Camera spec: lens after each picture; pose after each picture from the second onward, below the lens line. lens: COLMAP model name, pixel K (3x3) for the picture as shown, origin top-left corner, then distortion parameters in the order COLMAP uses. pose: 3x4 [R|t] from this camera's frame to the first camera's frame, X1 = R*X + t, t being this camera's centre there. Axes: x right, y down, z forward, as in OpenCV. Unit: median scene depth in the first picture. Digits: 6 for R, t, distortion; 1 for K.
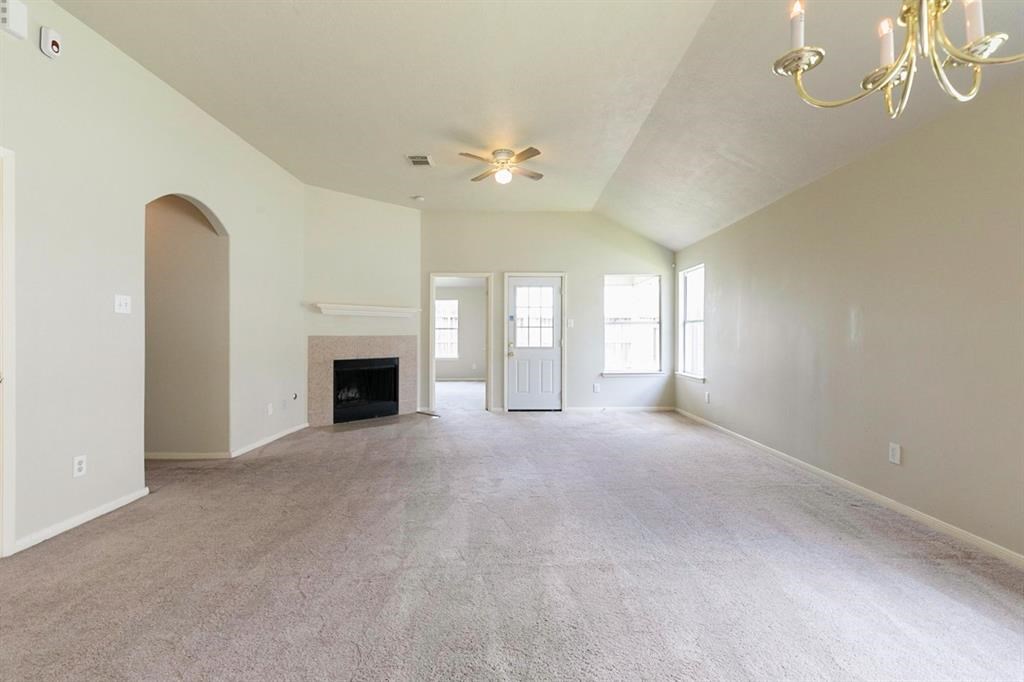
lens RADIAL K [[461.8, 0, 509.1], [0, 461.8, 339.6], [0, 0, 1]] dist [0.001750, 0.000969]
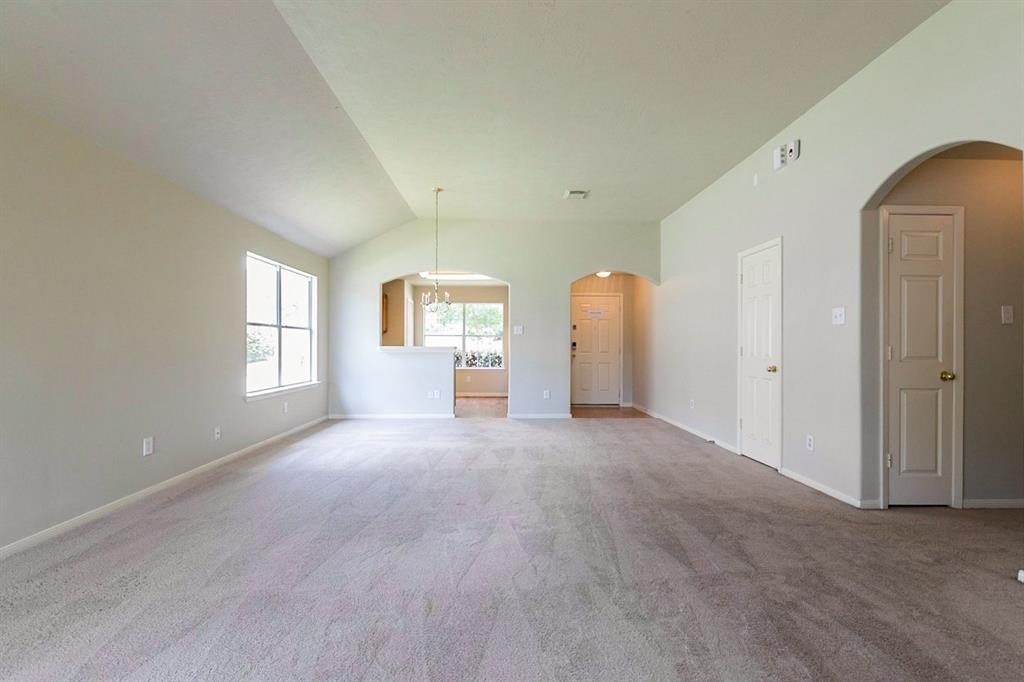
lens RADIAL K [[461.8, 0, 509.1], [0, 461.8, 339.6], [0, 0, 1]] dist [0.001750, 0.000969]
pose [[-0.999906, -0.002132, -0.013571, -0.036184], [-0.002099, 0.999995, -0.002436, -0.014628], [0.013576, -0.002407, -0.999905, 1.924444]]
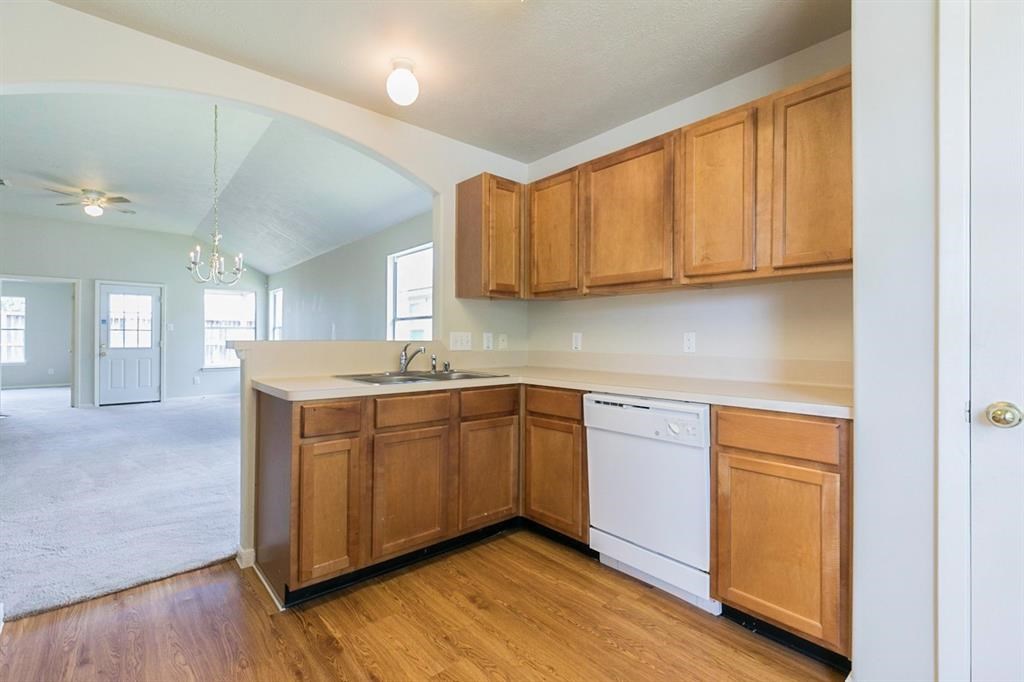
lens RADIAL K [[461.8, 0, 509.1], [0, 461.8, 339.6], [0, 0, 1]] dist [0.001750, 0.000969]
pose [[0.753585, 0.001891, 0.657348, 0.008497], [0.002584, 0.999980, -0.005838, 0.005286], [-0.657345, 0.006098, 0.753565, -0.475059]]
